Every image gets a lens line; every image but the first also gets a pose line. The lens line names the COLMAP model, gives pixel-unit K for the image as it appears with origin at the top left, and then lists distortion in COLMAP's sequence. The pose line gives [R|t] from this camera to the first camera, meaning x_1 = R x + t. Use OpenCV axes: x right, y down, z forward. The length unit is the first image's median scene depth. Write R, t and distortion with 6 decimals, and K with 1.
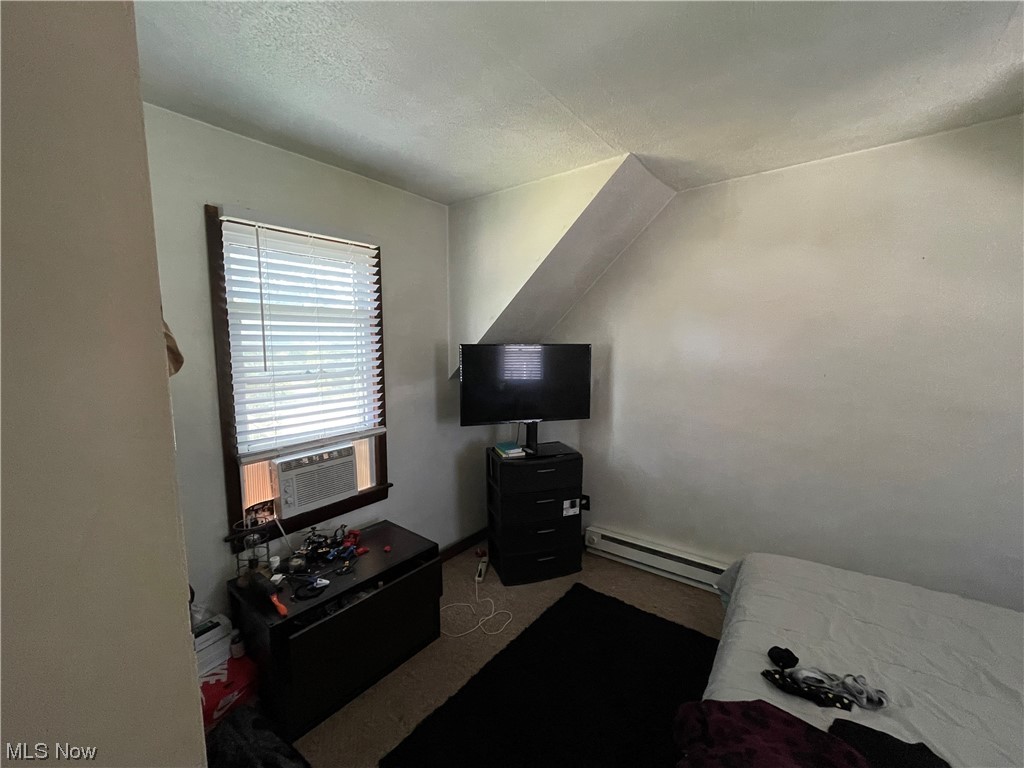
lens RADIAL K [[413.9, 0, 513.7], [0, 413.9, 381.4], [0, 0, 1]] dist [0.001273, -0.000352]
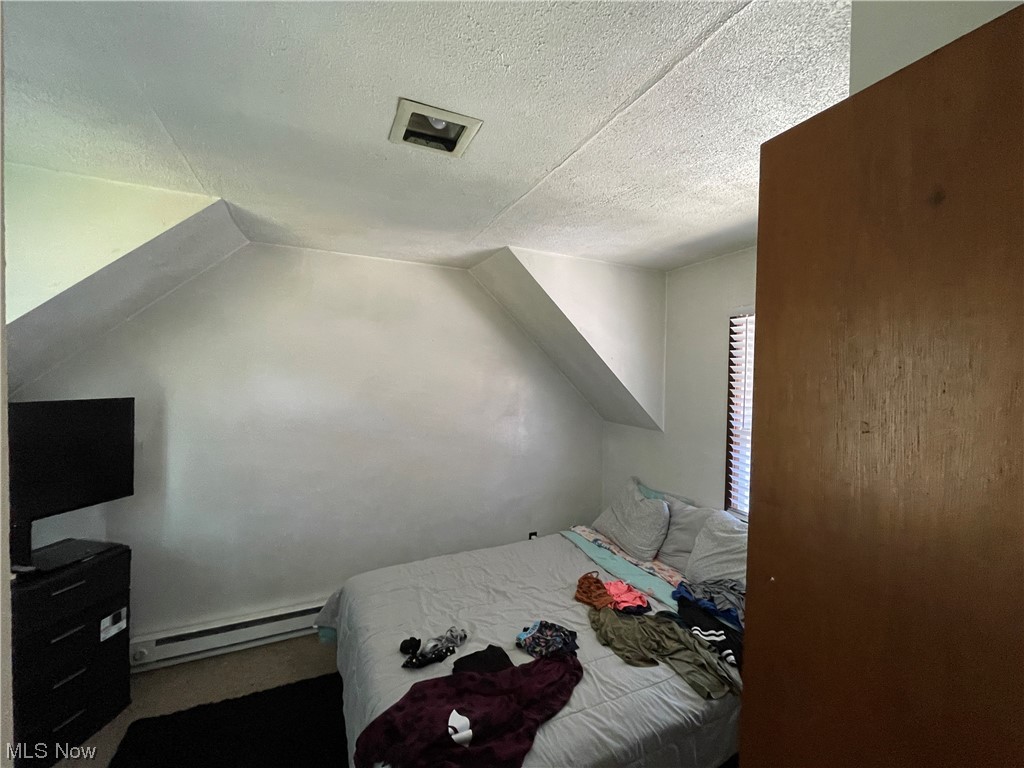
lens RADIAL K [[413.9, 0, 513.2], [0, 413.9, 383.2], [0, 0, 1]] dist [0.001273, -0.000352]
pose [[0.467149, -0.005596, 0.884161, -0.207668], [0.058574, 0.997979, -0.024632, -0.070011], [-0.882236, 0.063296, 0.466533, 0.017621]]
